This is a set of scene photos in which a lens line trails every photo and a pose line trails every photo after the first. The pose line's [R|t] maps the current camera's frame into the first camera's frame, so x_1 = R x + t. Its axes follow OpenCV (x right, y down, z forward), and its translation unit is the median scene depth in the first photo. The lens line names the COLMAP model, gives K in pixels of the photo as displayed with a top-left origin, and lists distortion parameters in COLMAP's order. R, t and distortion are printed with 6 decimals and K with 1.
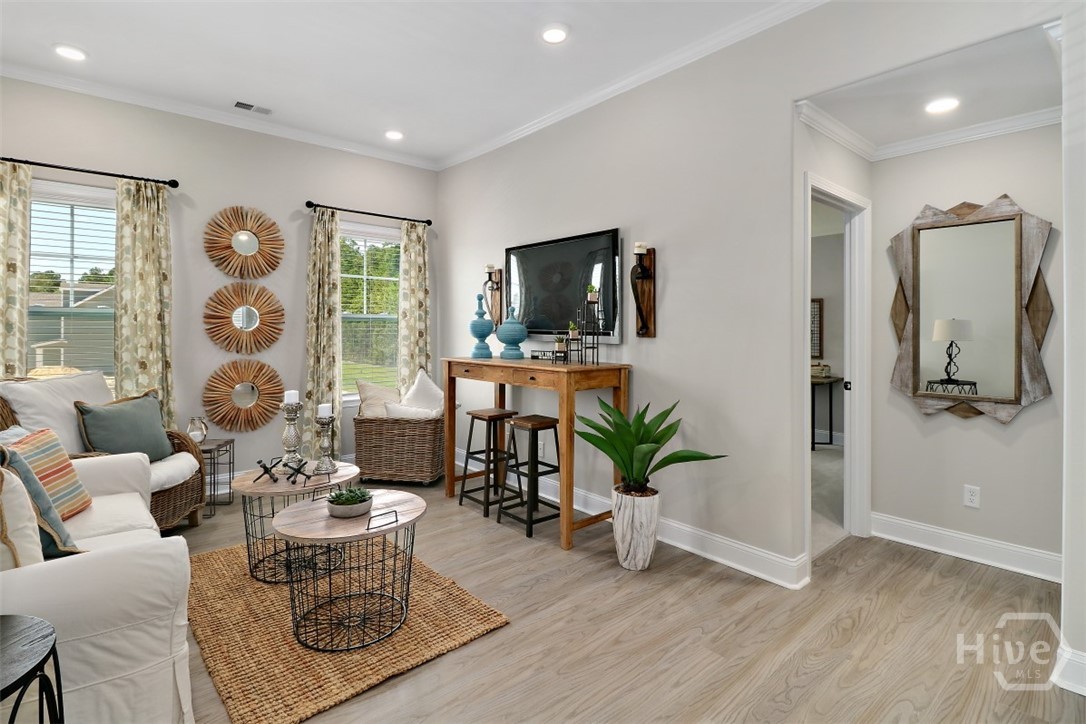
lens RADIAL K [[519.7, 0, 521.3], [0, 519.7, 324.0], [0, 0, 1]] dist [0.011207, -0.016392]
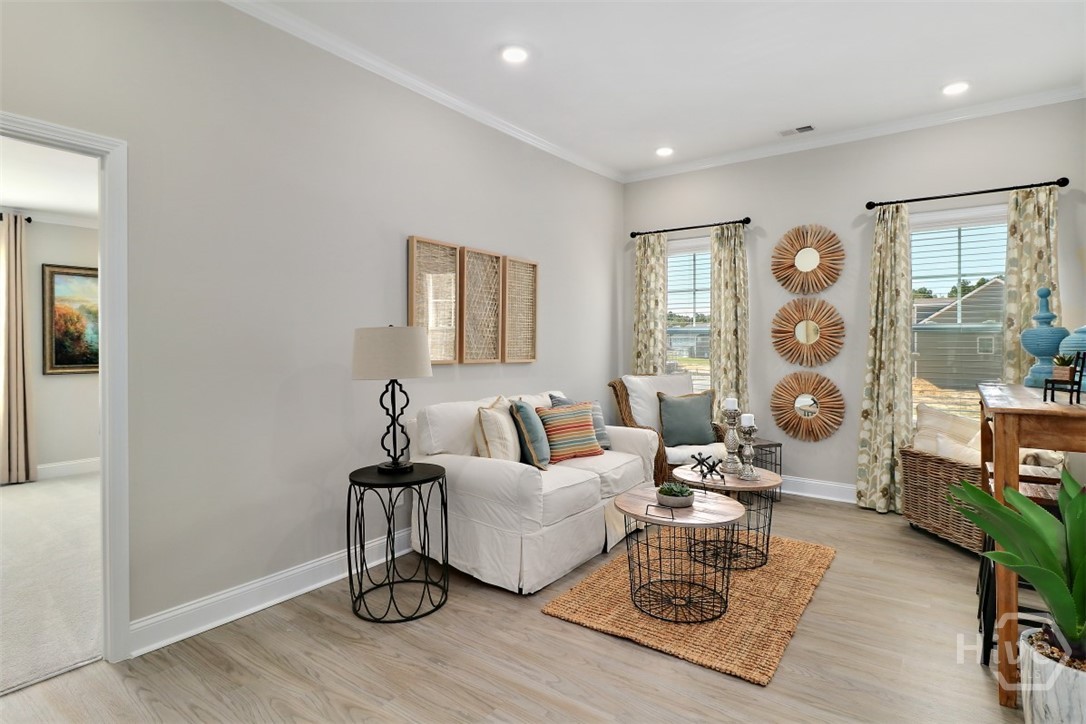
lens RADIAL K [[567.8, 0, 578.8], [0, 567.8, 340.0], [0, 0, 1]] dist [0.021557, -0.016910]
pose [[0.263142, -0.004948, -0.964744, 0.454807], [0.009394, 0.999953, -0.002566, 0.003308], [0.964711, -0.008388, 0.263176, 0.264209]]
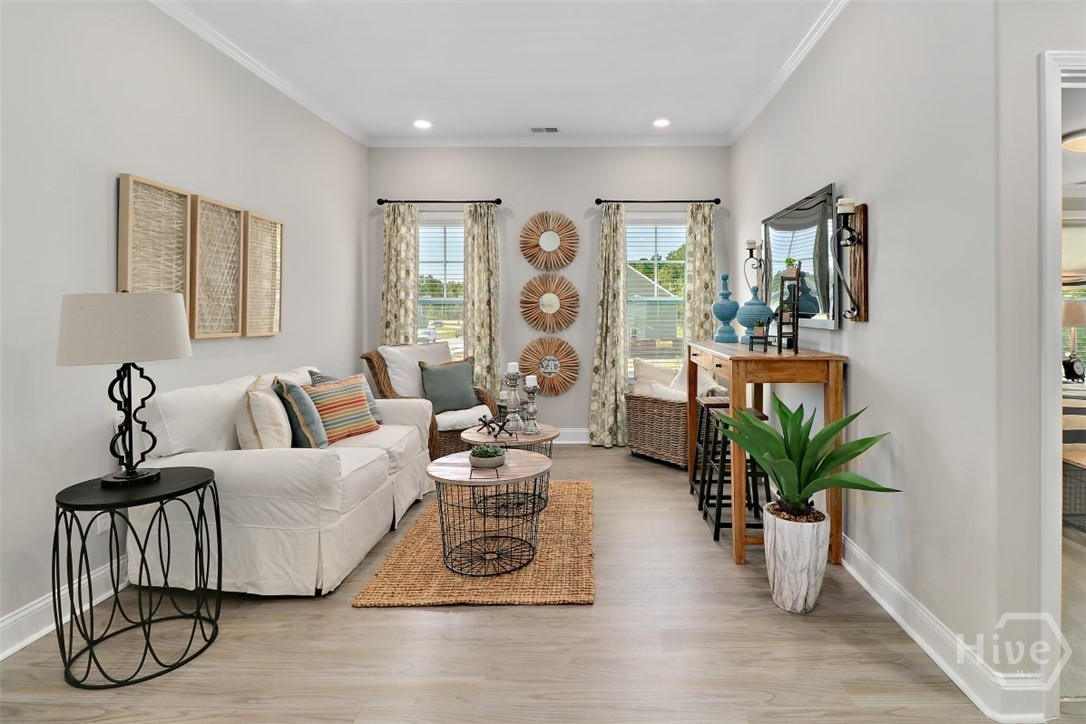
lens RADIAL K [[534.5, 0, 604.5], [0, 534.5, 305.3], [0, 0, 1]] dist [0.001629, -0.001816]
pose [[0.765833, -0.010423, -0.642956, 0.376081], [0.009871, 0.999941, -0.004453, 0.001442], [0.642964, -0.002936, 0.765891, 0.128778]]
